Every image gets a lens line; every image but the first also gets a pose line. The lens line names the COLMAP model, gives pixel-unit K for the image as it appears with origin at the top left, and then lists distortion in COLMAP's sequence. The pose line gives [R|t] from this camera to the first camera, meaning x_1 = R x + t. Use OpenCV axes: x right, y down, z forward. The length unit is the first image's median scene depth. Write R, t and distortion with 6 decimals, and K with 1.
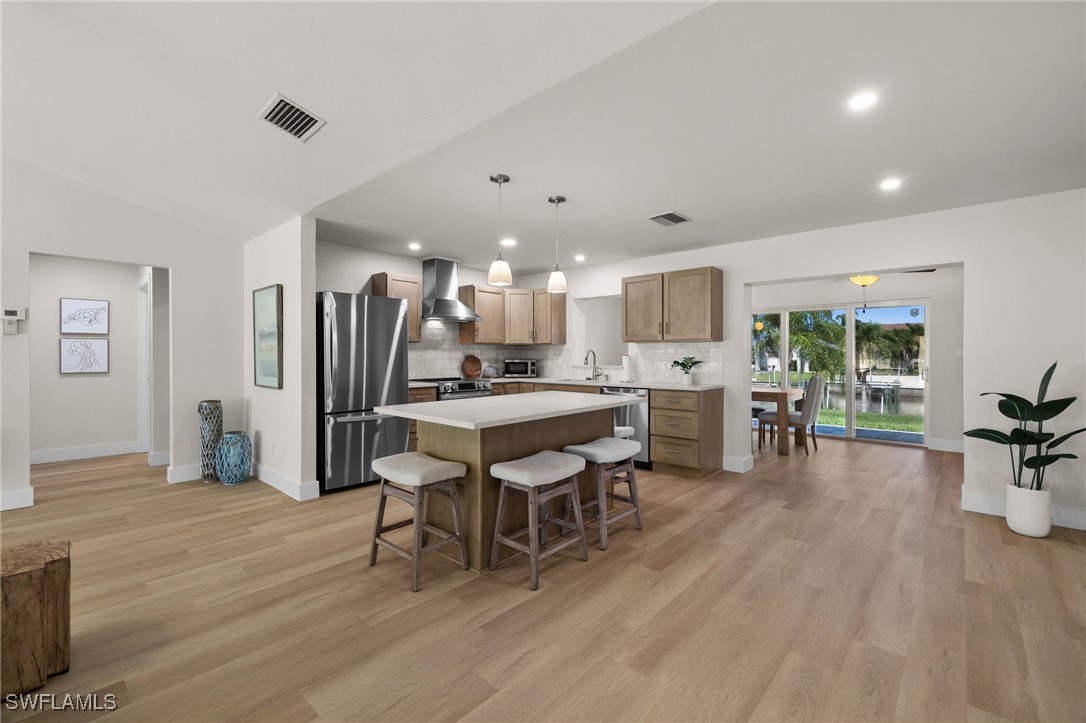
lens RADIAL K [[465.5, 0, 541.1], [0, 465.5, 357.8], [0, 0, 1]] dist [0.000006, 0.000376]
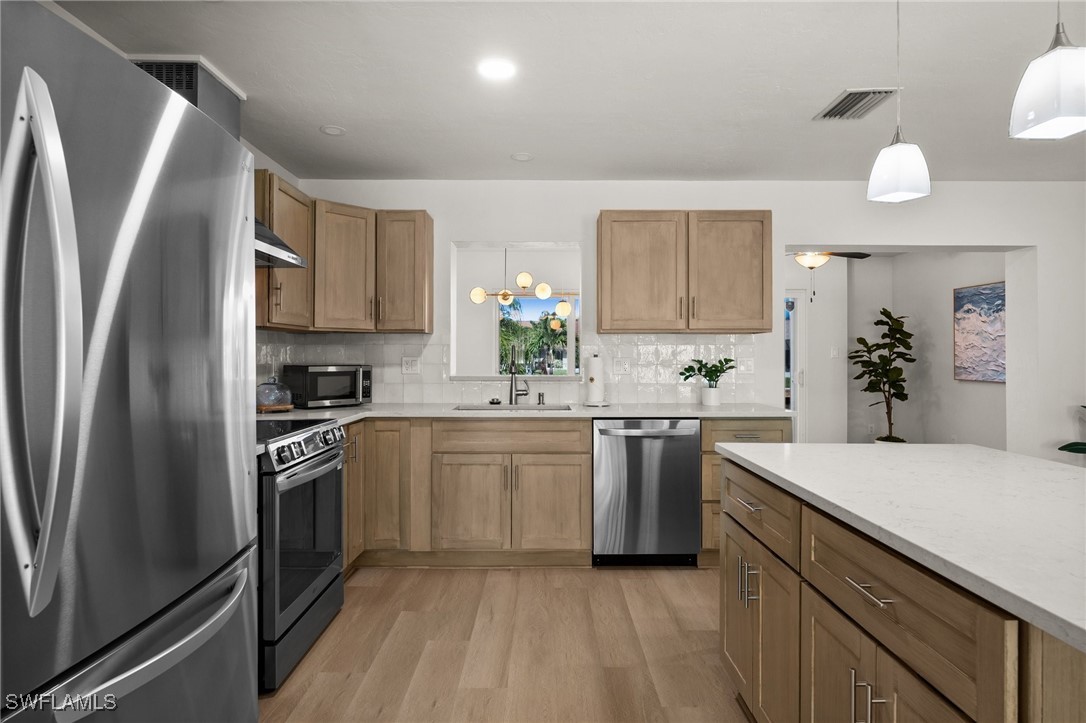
lens RADIAL K [[622.4, 0, 539.1], [0, 622.4, 351.5], [0, 0, 1]] dist [-0.001211, -0.002074]
pose [[0.741243, 0.003933, 0.671225, -0.352265], [0.002949, 0.999954, -0.009117, -0.004366], [-0.671230, 0.008737, 0.741198, 0.520472]]
